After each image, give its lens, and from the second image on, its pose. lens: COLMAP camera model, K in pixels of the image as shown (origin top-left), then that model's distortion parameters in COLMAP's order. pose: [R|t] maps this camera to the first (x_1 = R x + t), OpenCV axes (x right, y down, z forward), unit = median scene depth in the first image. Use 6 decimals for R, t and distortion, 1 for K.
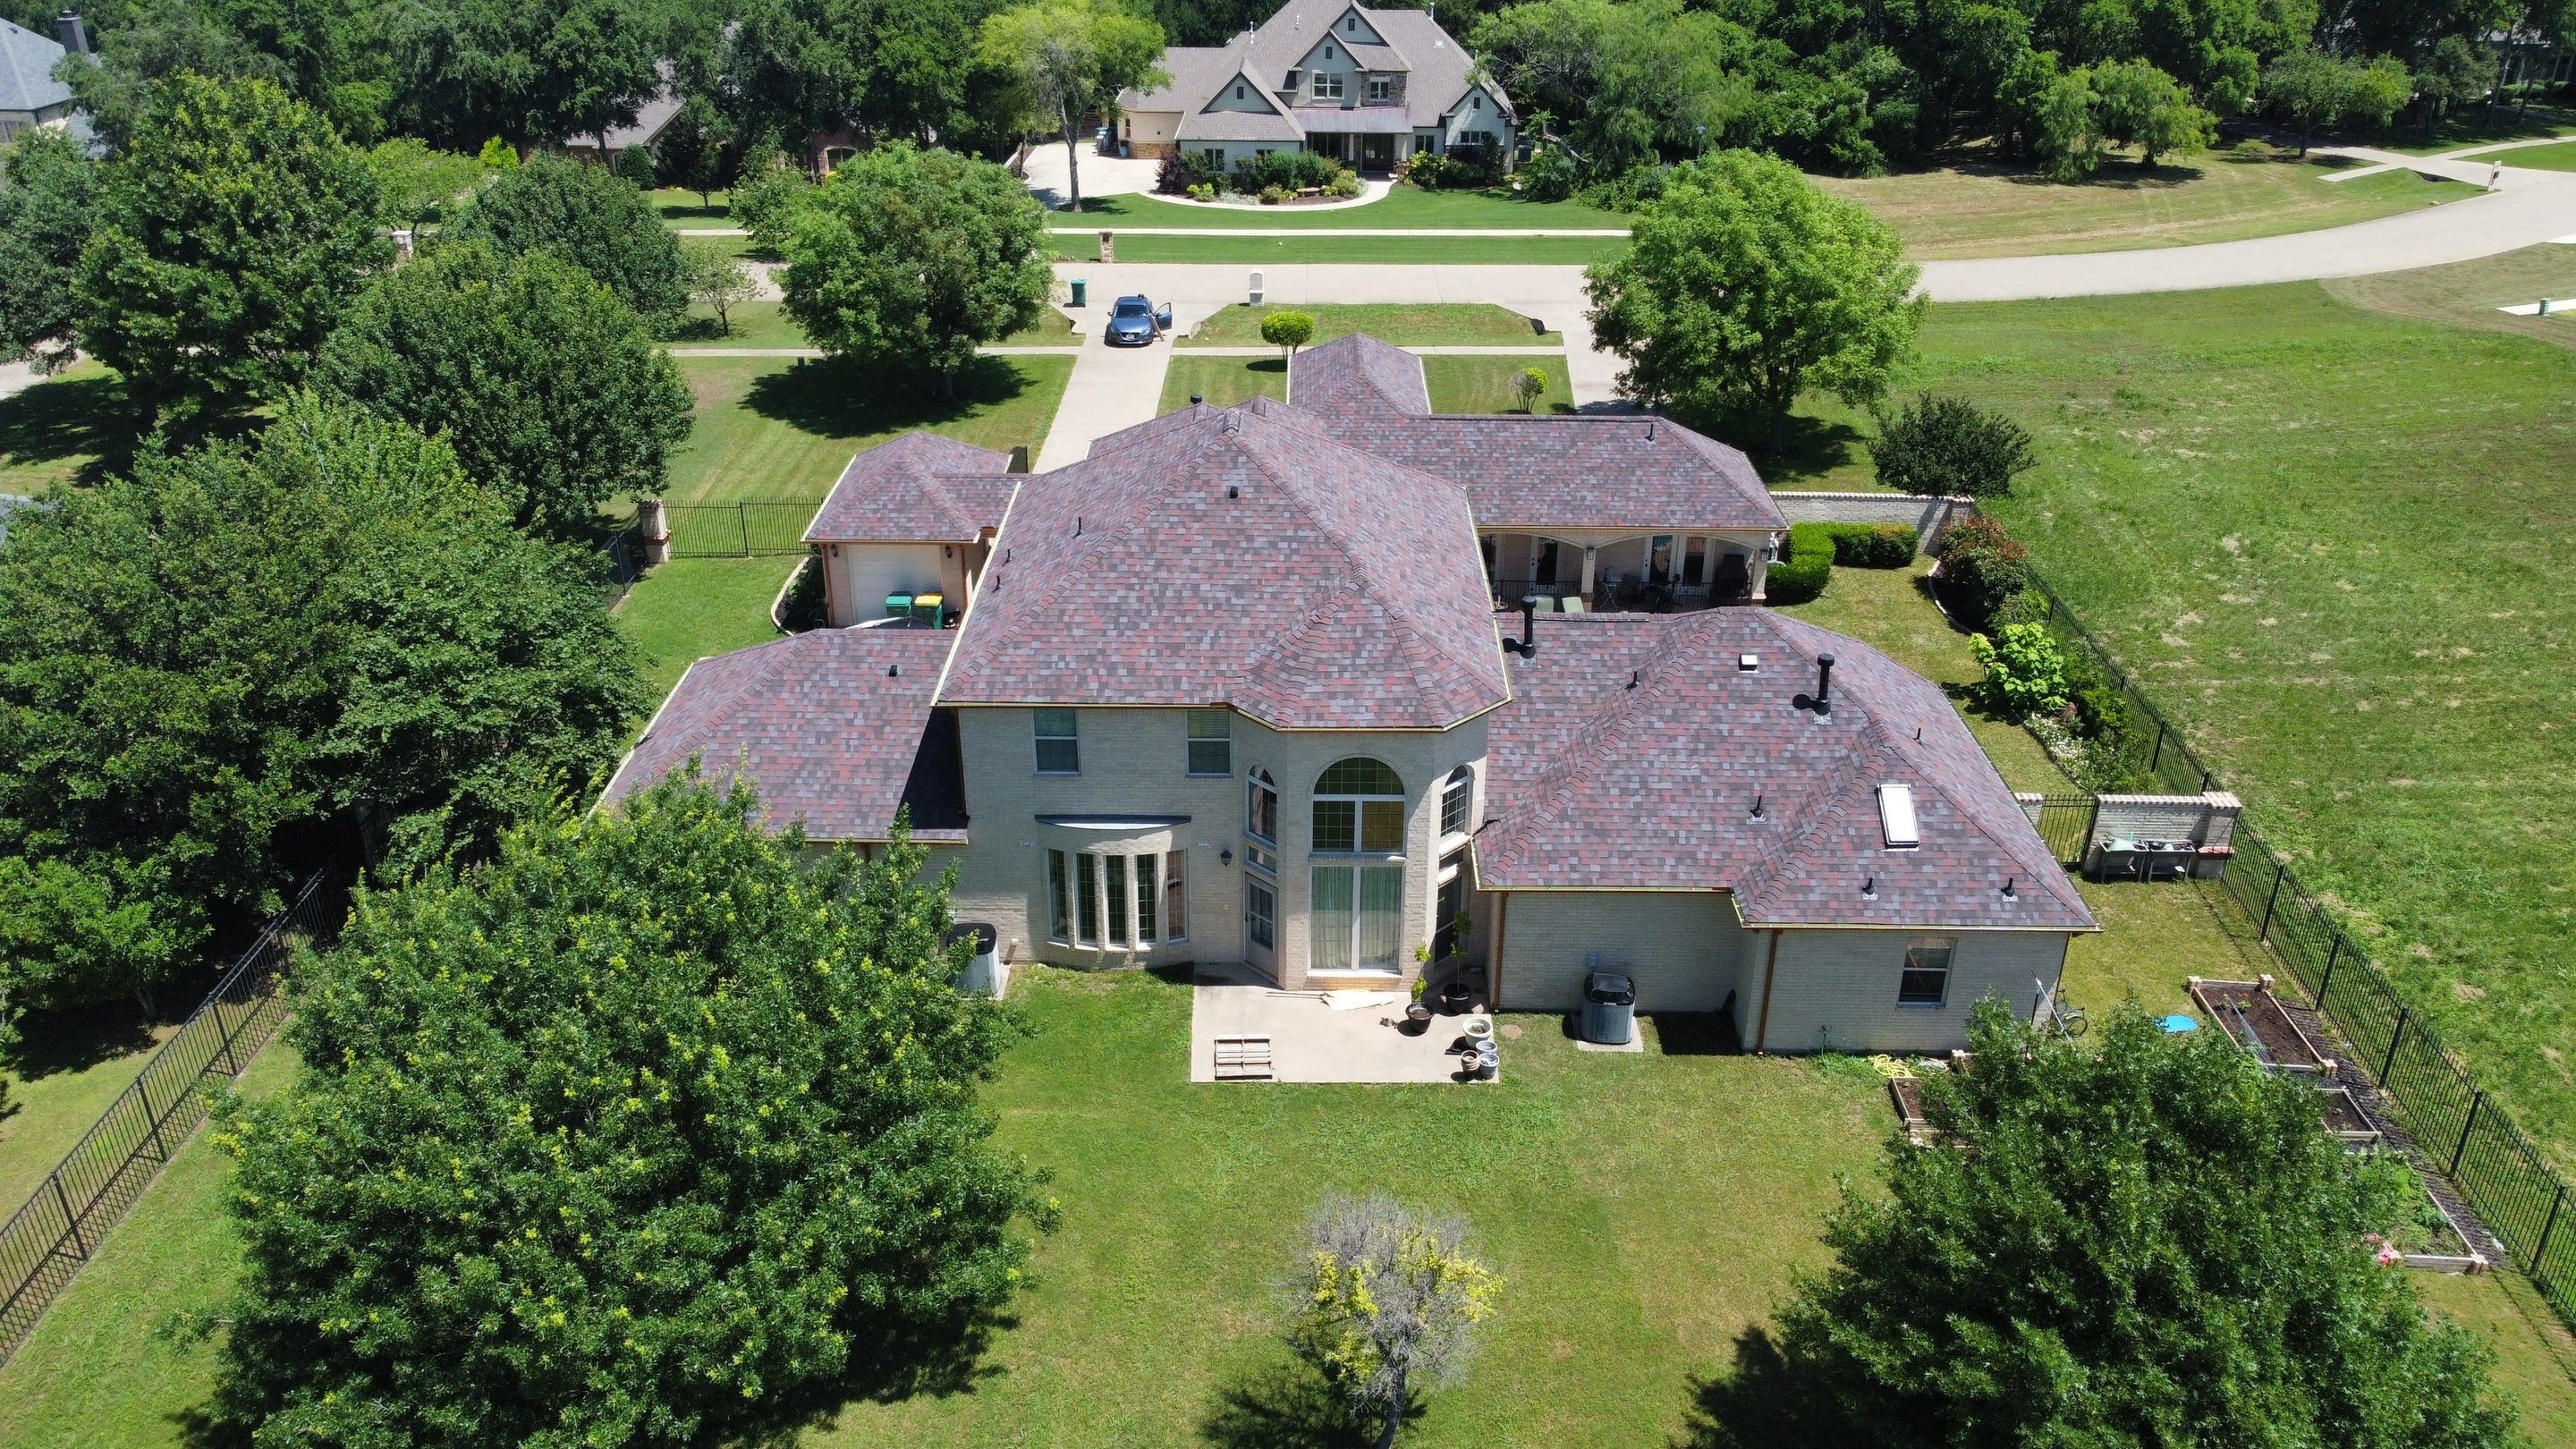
lens RADIAL K [[1962.2, 0, 1284.4], [0, 1962.2, 723.6], [0, 0, 1]] dist [-0.008220, 0.007130]
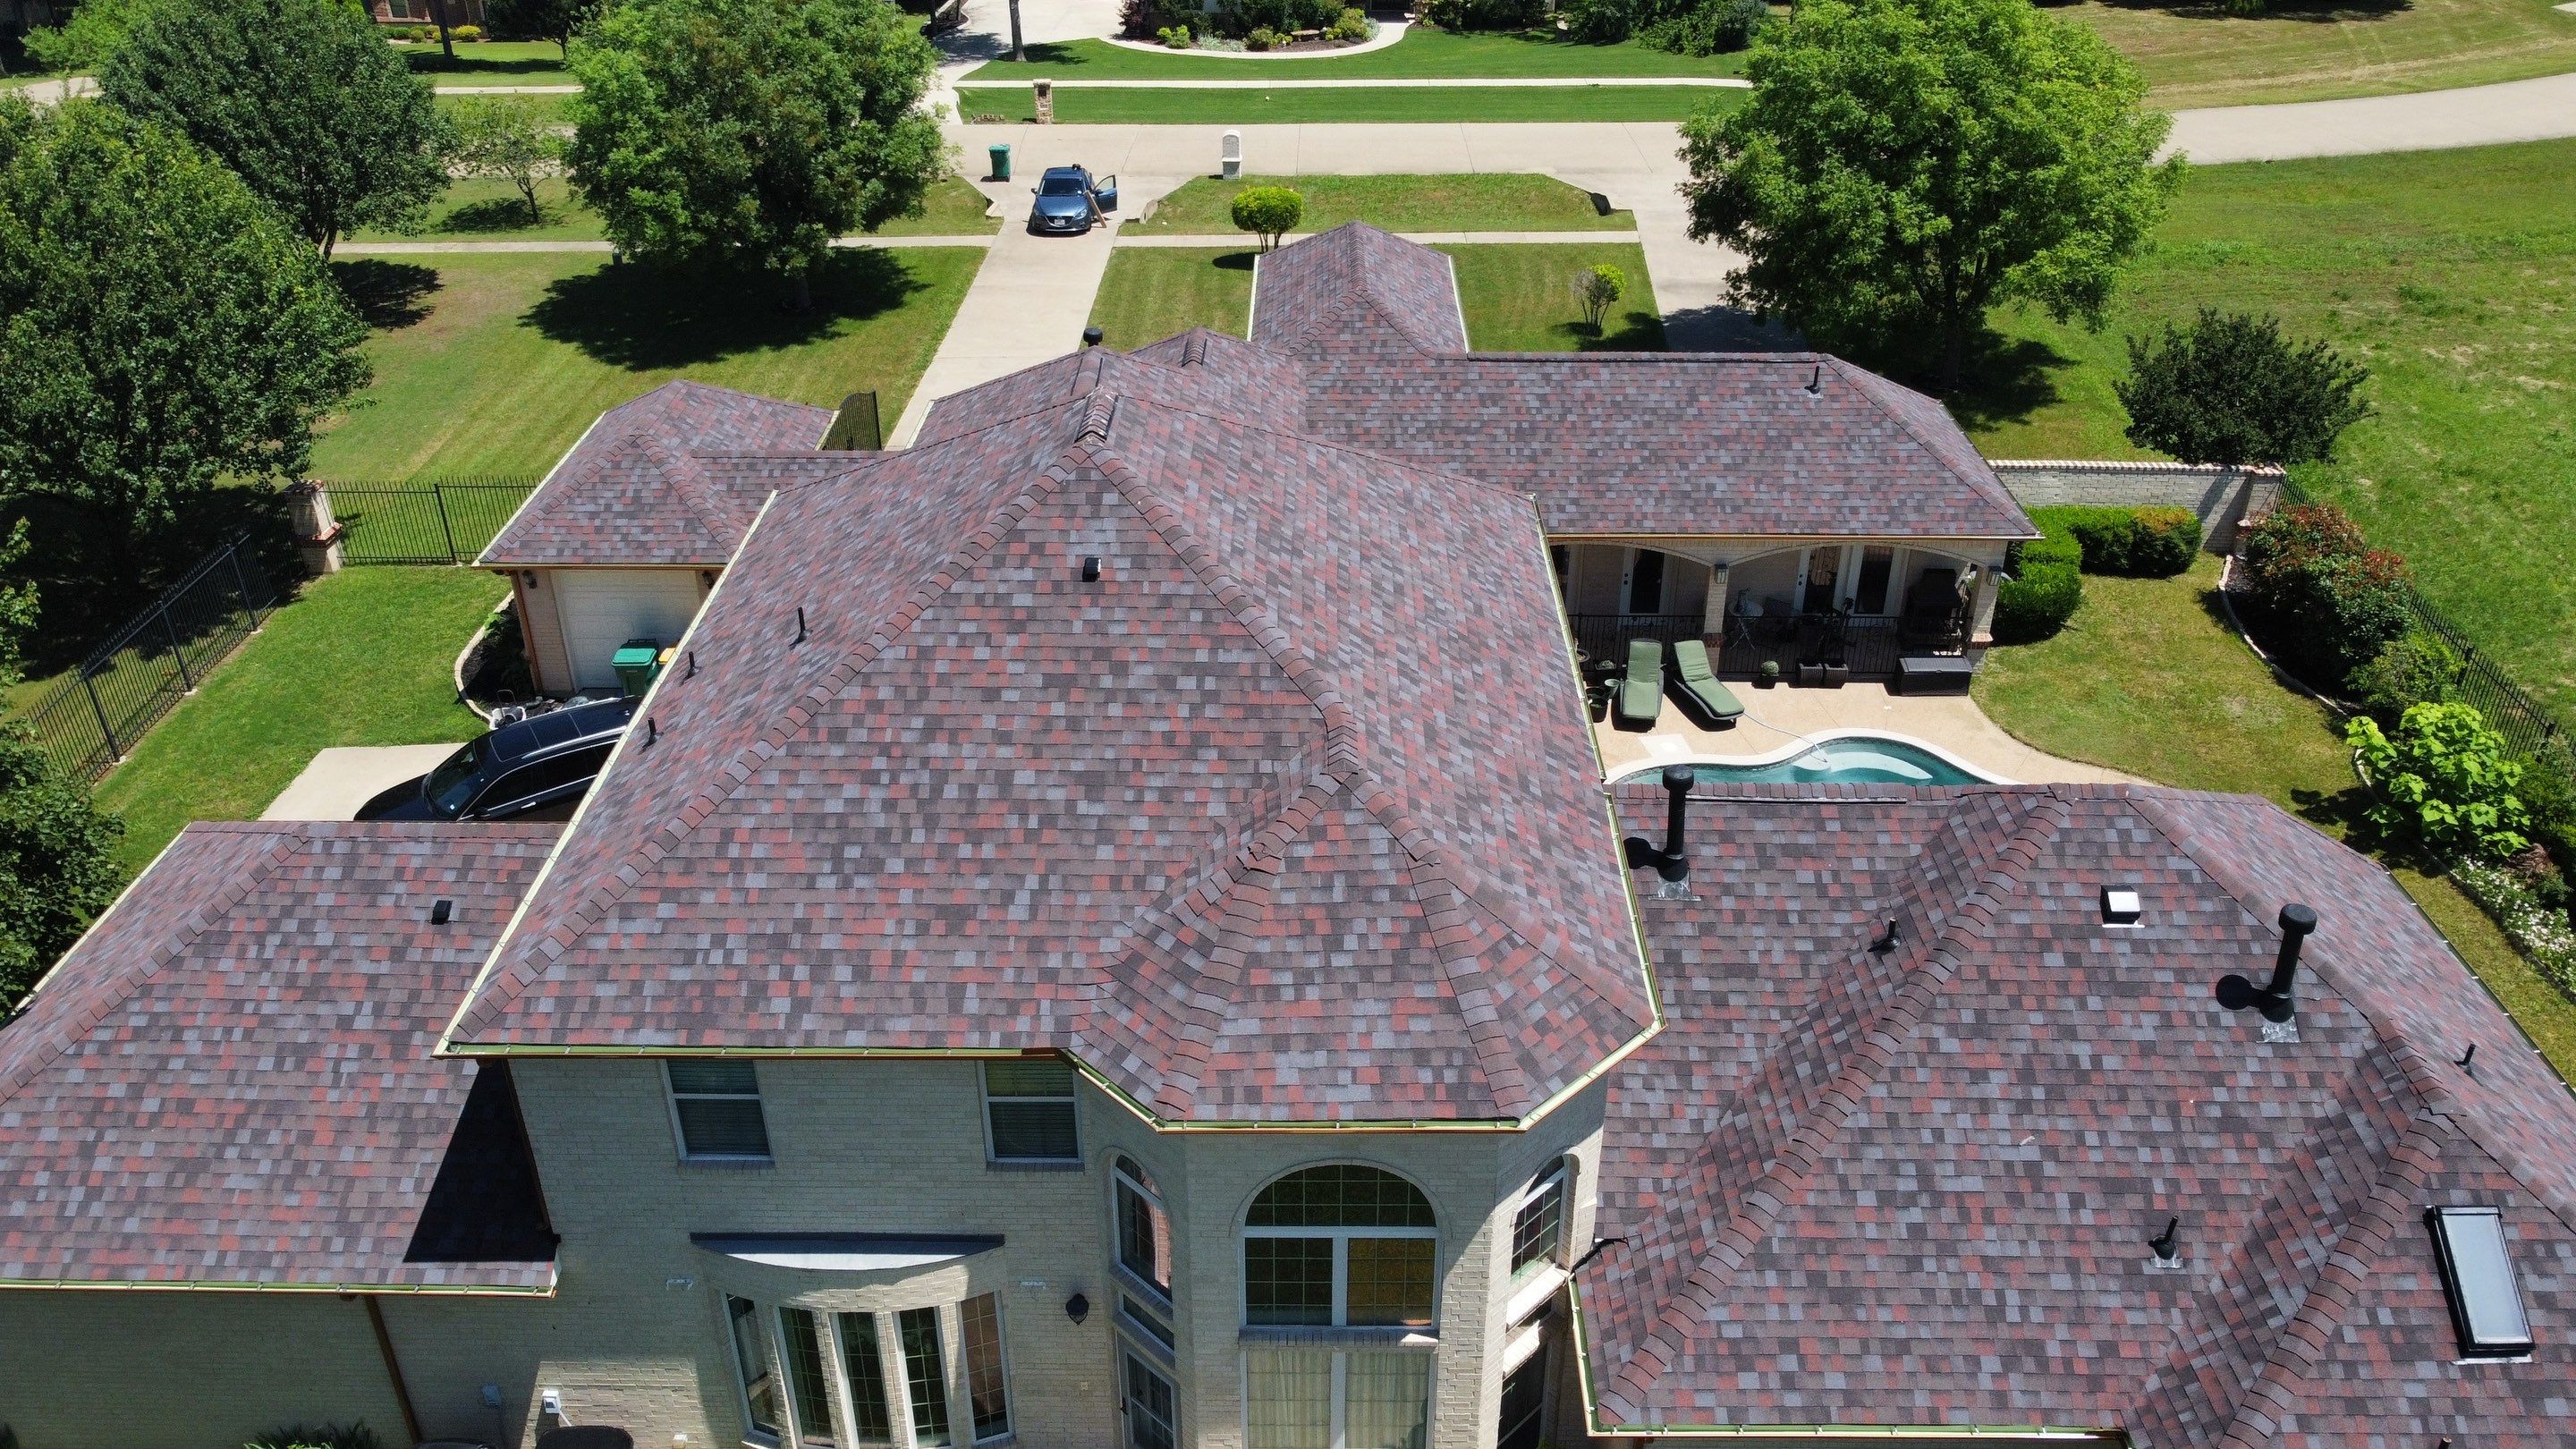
lens RADIAL K [[1962.2, 0, 1285.7], [0, 1962.2, 723.0], [0, 0, 1]] dist [-0.008220, 0.007130]
pose [[0.999958, -0.004546, -0.008011, 0.019958], [0.005043, 0.997987, 0.063217, -0.079835], [0.007708, -0.063255, 0.997968, 0.362692]]
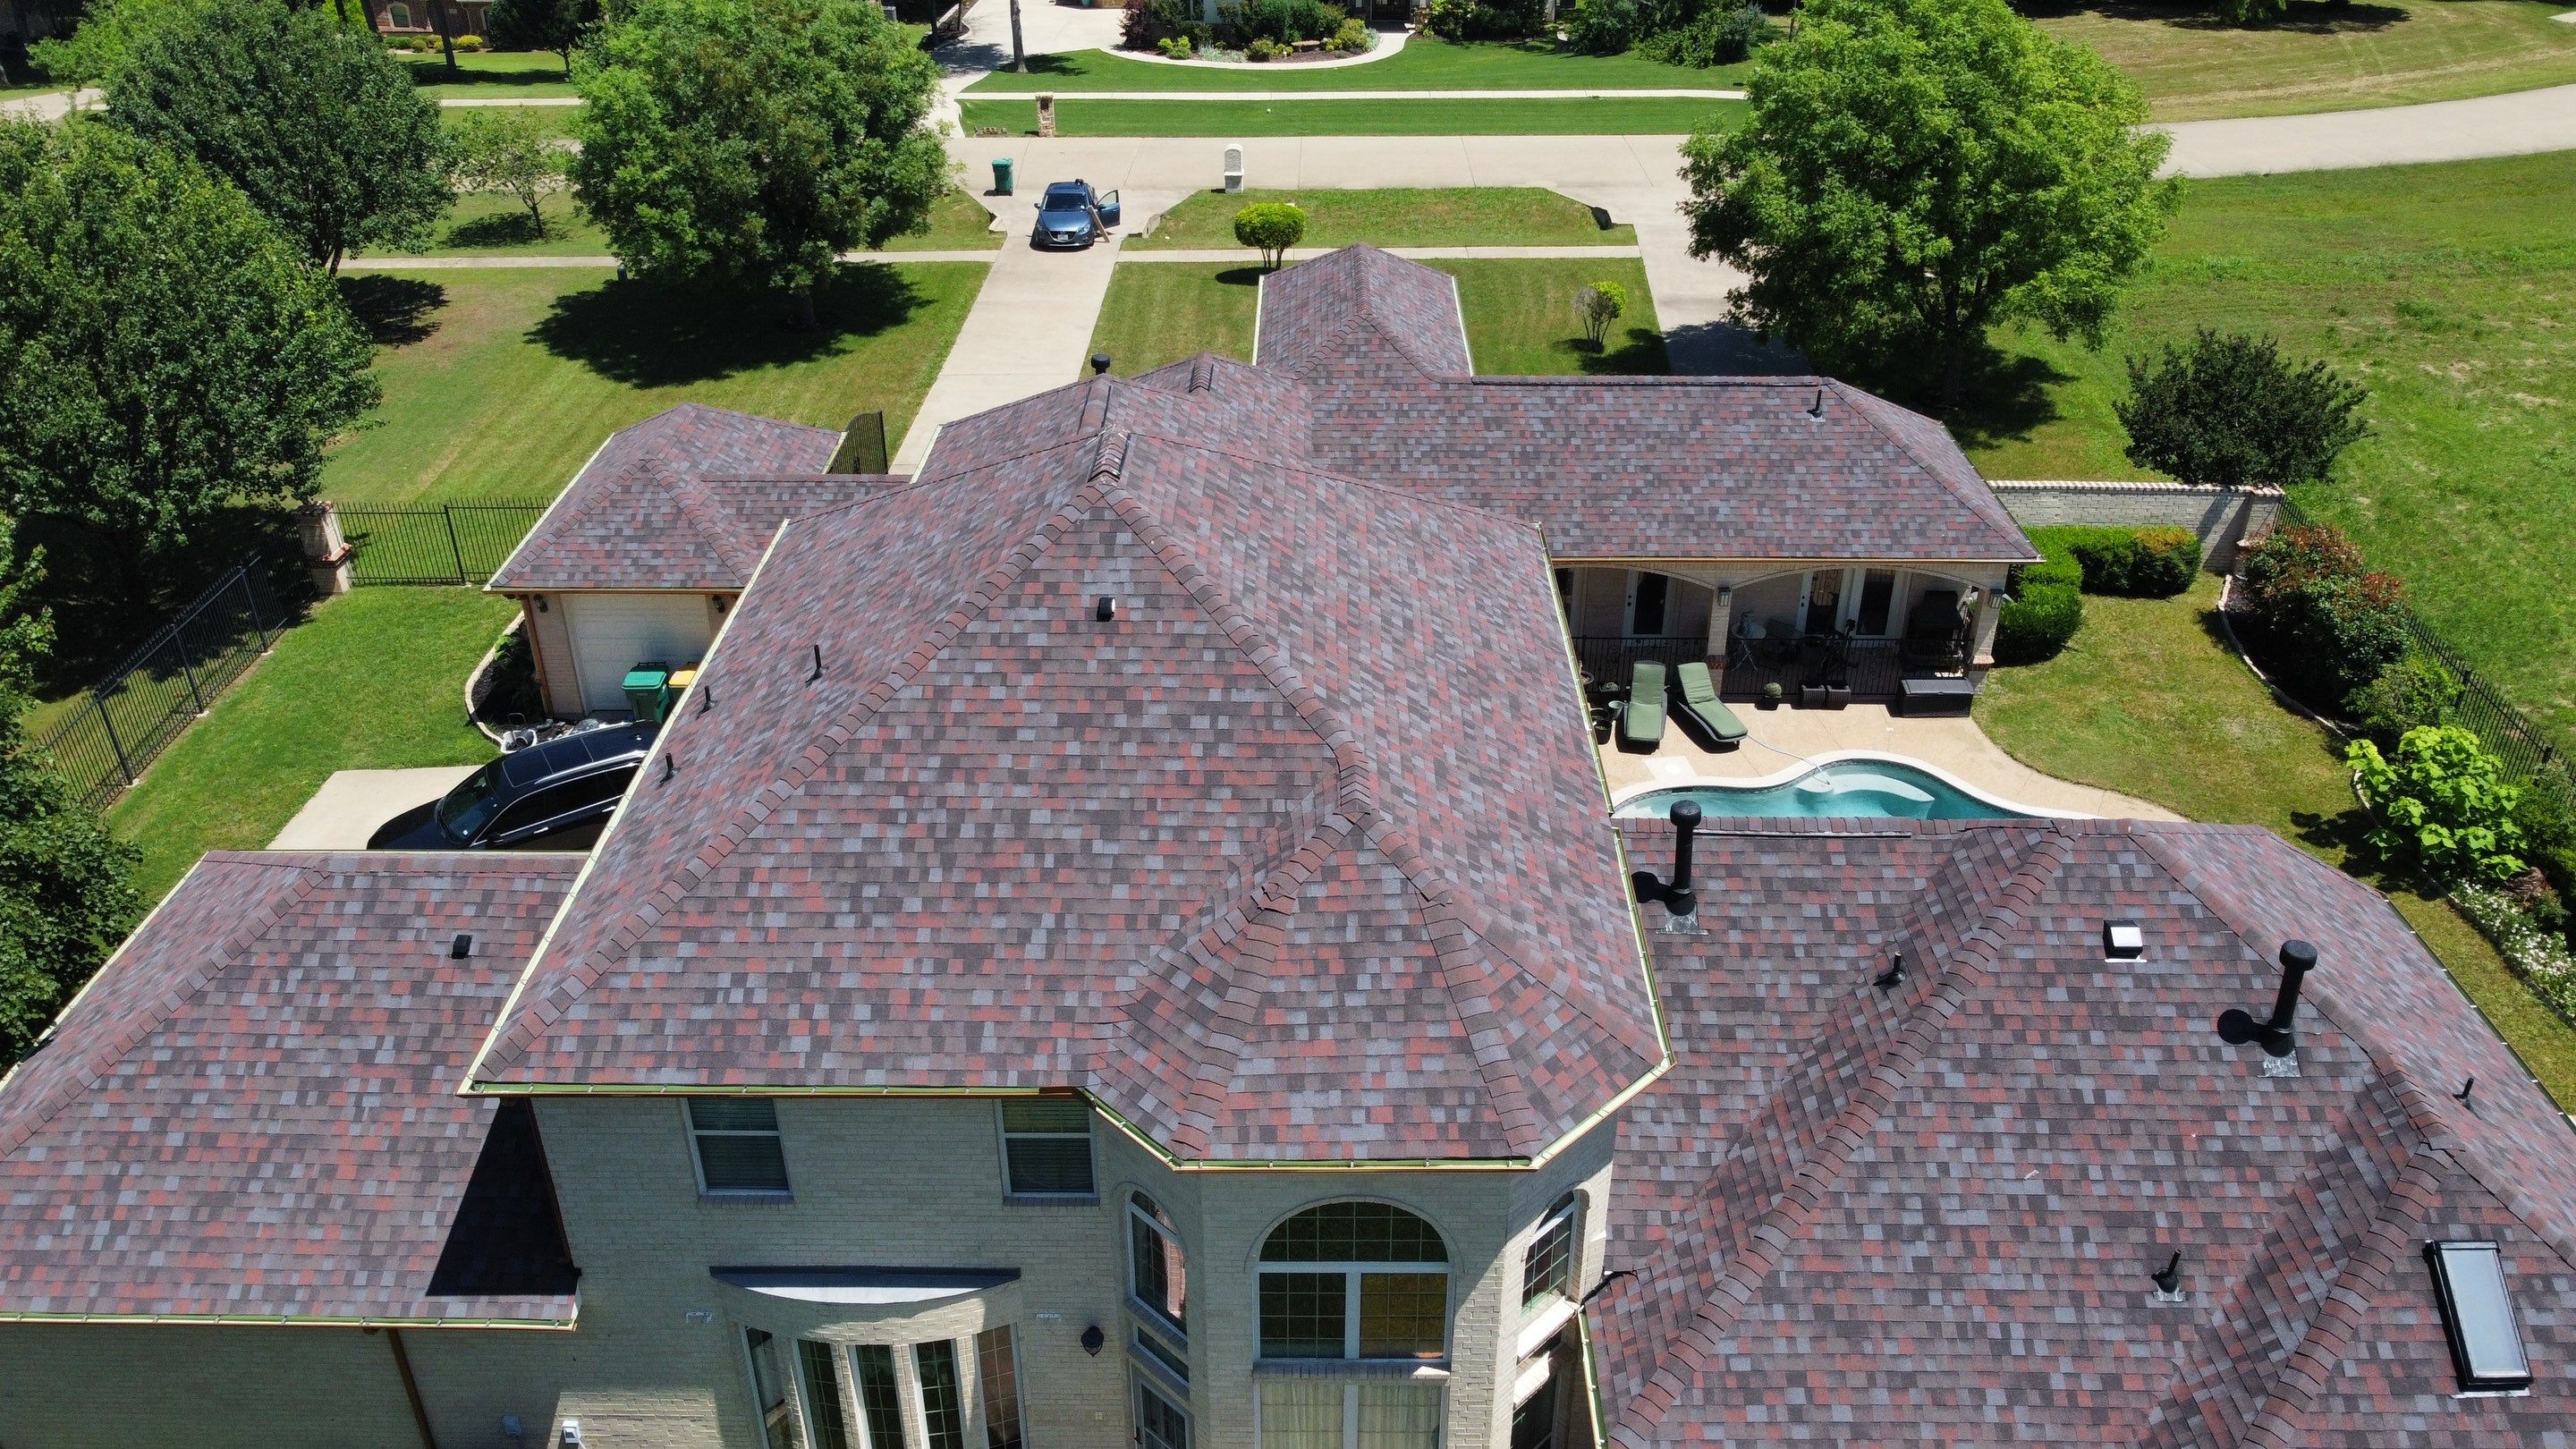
lens RADIAL K [[1962.2, 0, 1285.7], [0, 1962.2, 723.3], [0, 0, 1]] dist [-0.008220, 0.007130]
pose [[0.999960, -0.005295, -0.007163, 0.017472], [0.005733, 0.998025, 0.062556, -0.086838], [0.006817, -0.062594, 0.998016, 0.358992]]
